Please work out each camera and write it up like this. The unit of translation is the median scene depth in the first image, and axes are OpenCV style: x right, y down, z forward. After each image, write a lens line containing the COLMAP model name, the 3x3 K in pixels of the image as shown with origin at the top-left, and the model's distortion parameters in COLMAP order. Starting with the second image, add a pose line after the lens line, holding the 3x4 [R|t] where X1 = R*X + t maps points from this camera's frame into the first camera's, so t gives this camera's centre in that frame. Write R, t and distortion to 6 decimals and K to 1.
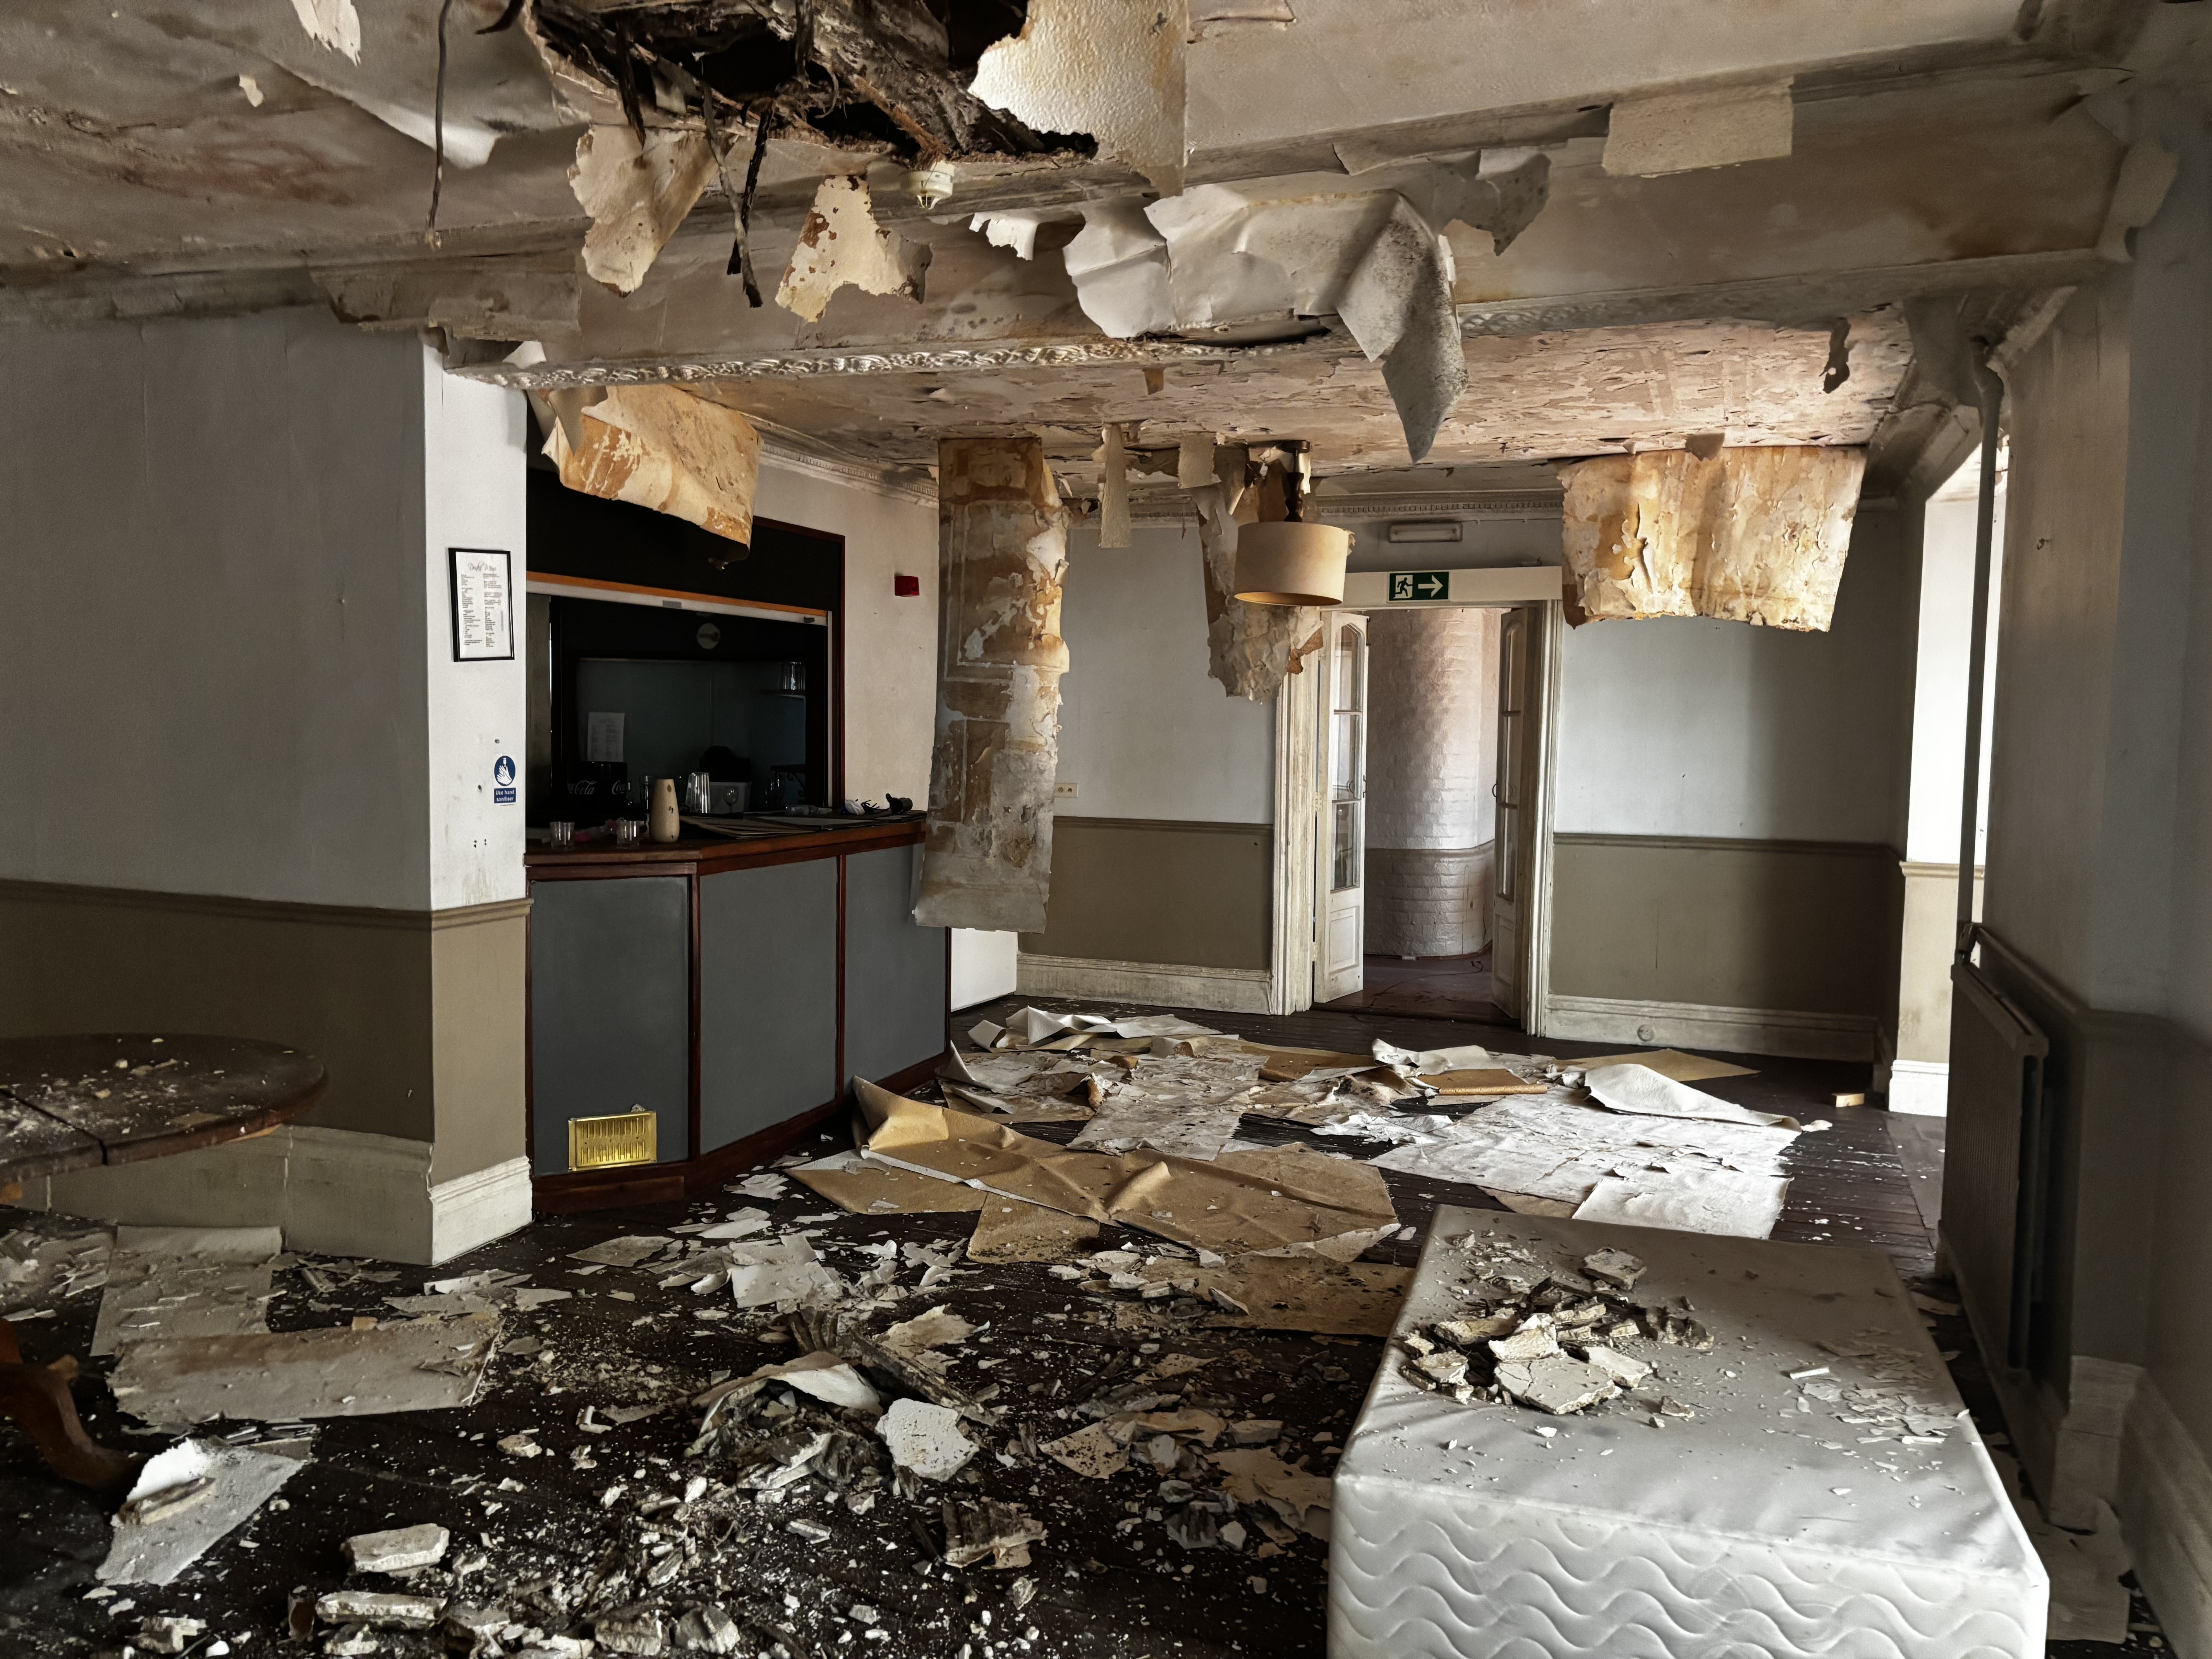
lens RADIAL K [[1640.3, 0, 1106.0], [0, 1640.3, 829.5], [0, 0, 1]] dist [0.130431, -0.169688]
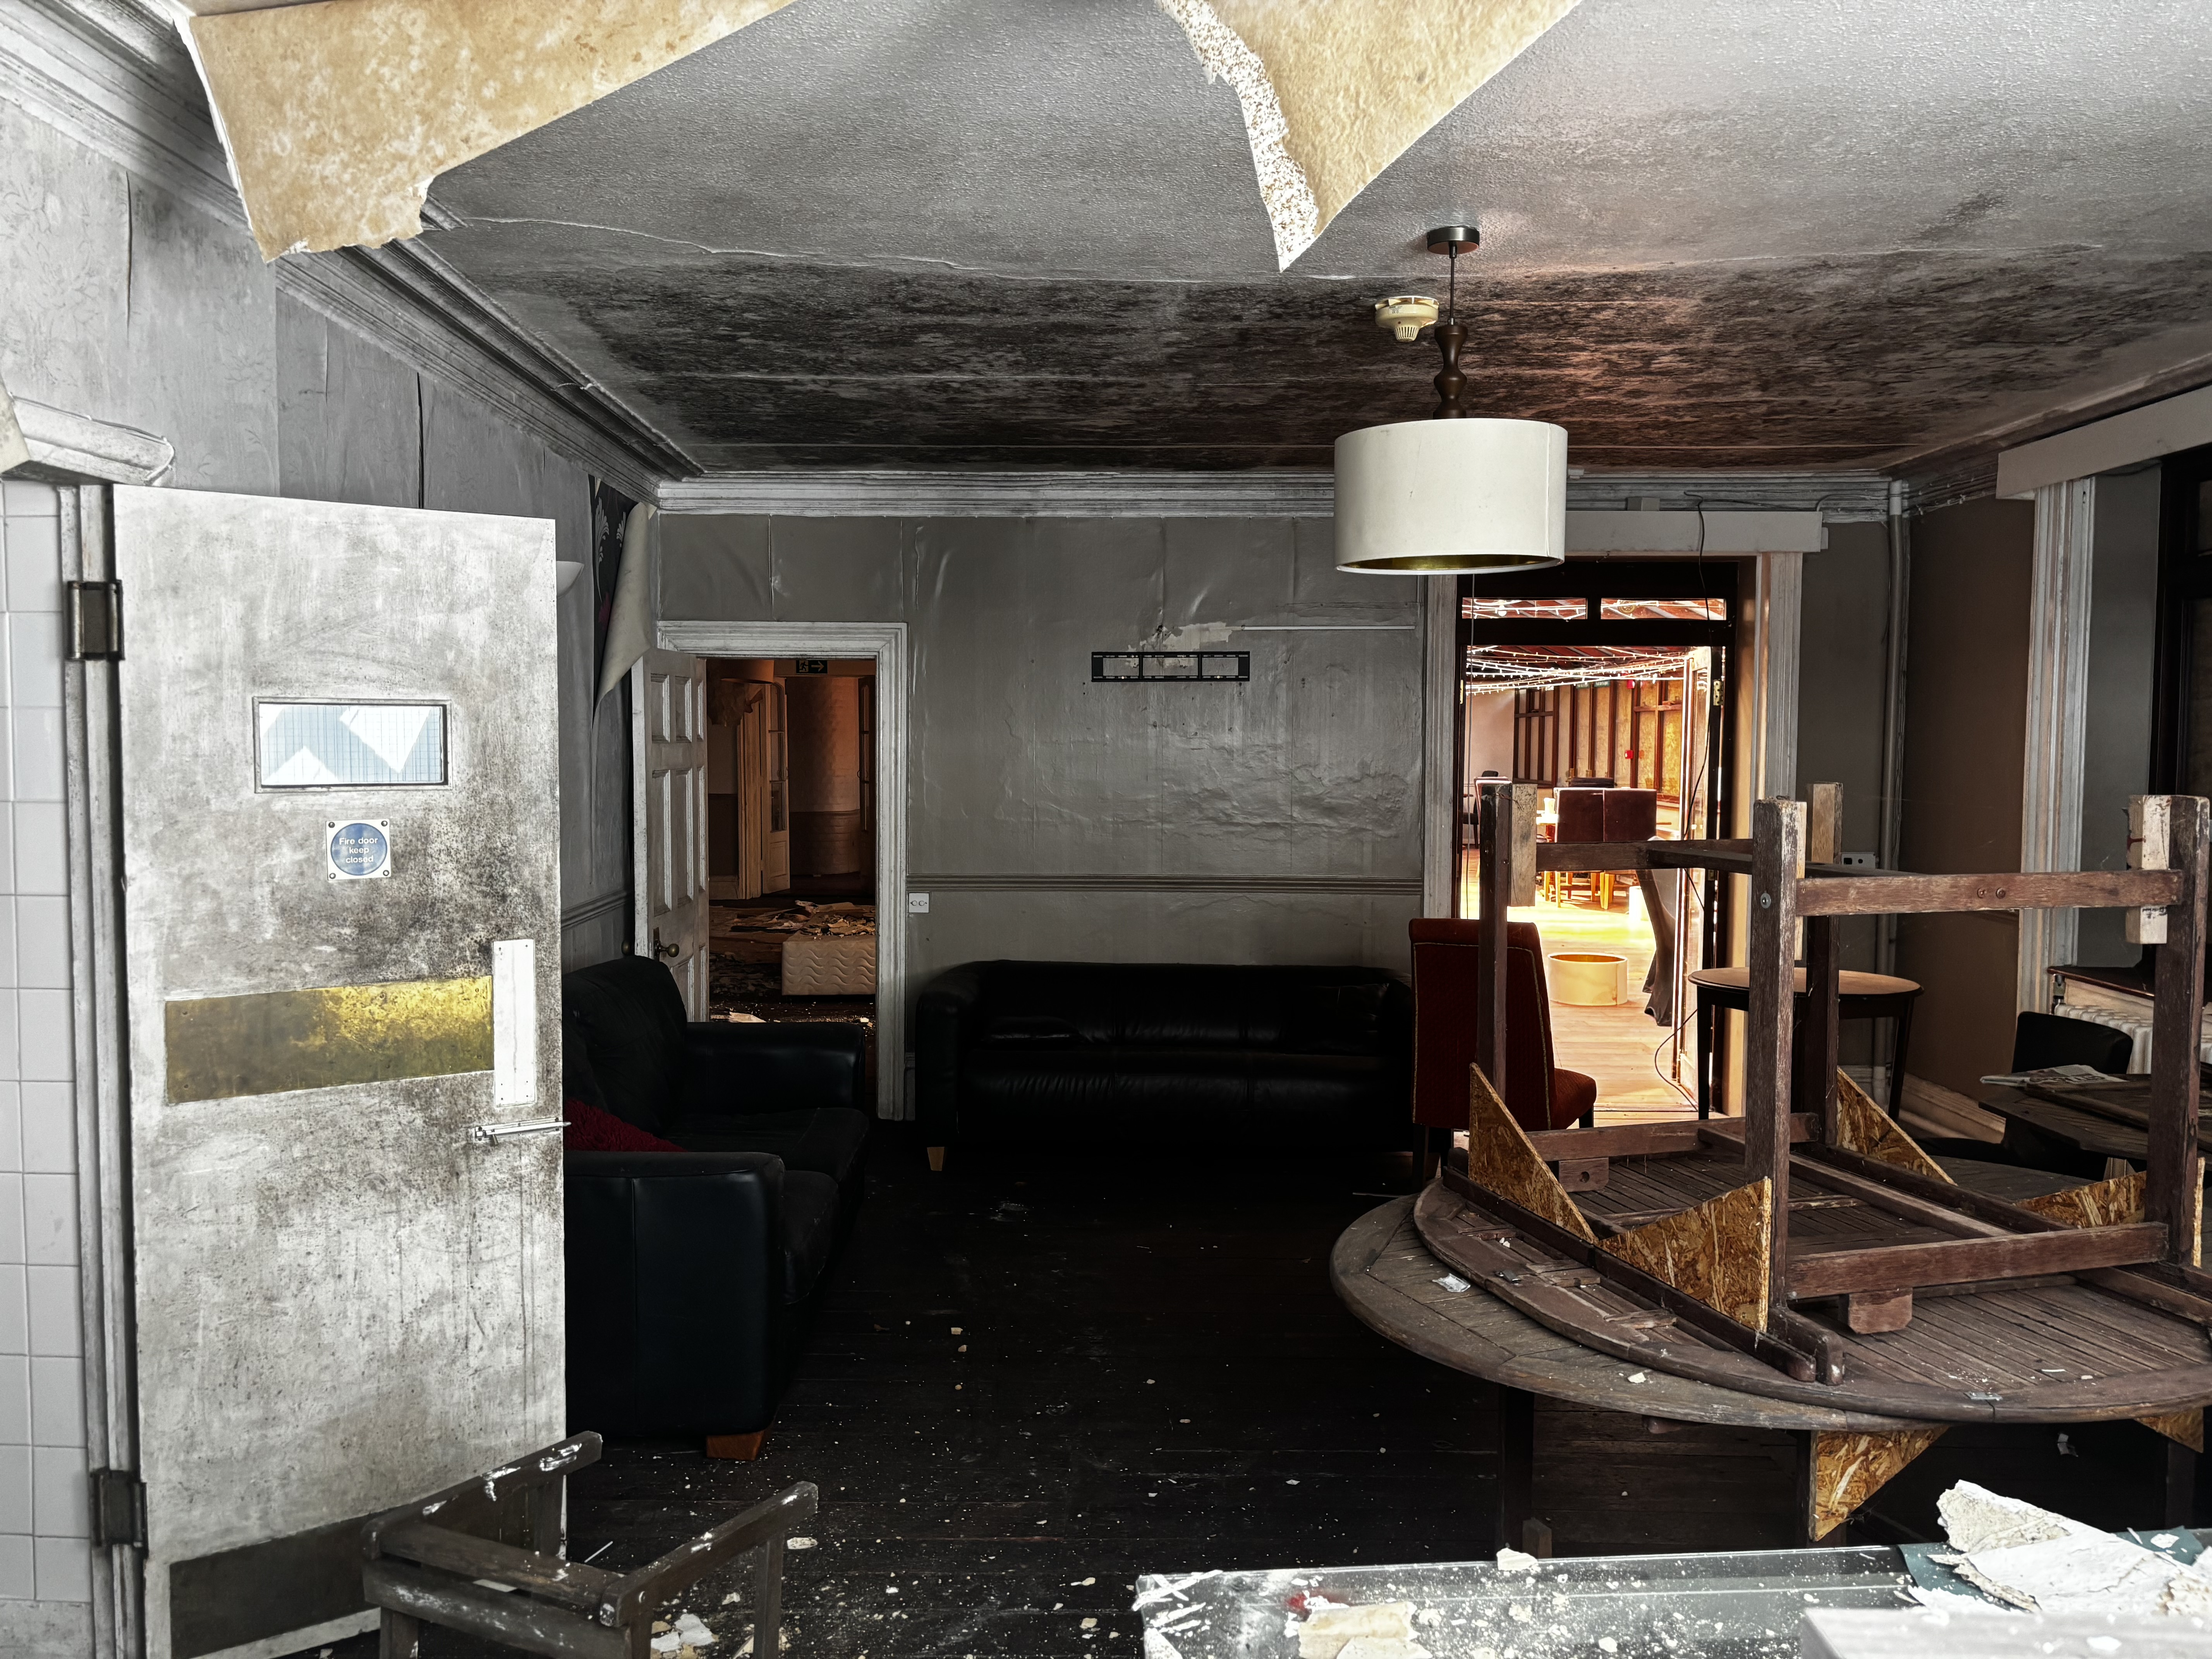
lens RADIAL K [[1640.3, 0, 1106.0], [0, 1640.3, 829.5], [0, 0, 1]] dist [0.130431, -0.169688]
pose [[0.941478, -0.029915, 0.335745, -0.129534], [0.034566, 0.999371, -0.007884, 0.065214], [-0.335298, 0.019028, 0.941920, -0.861788]]
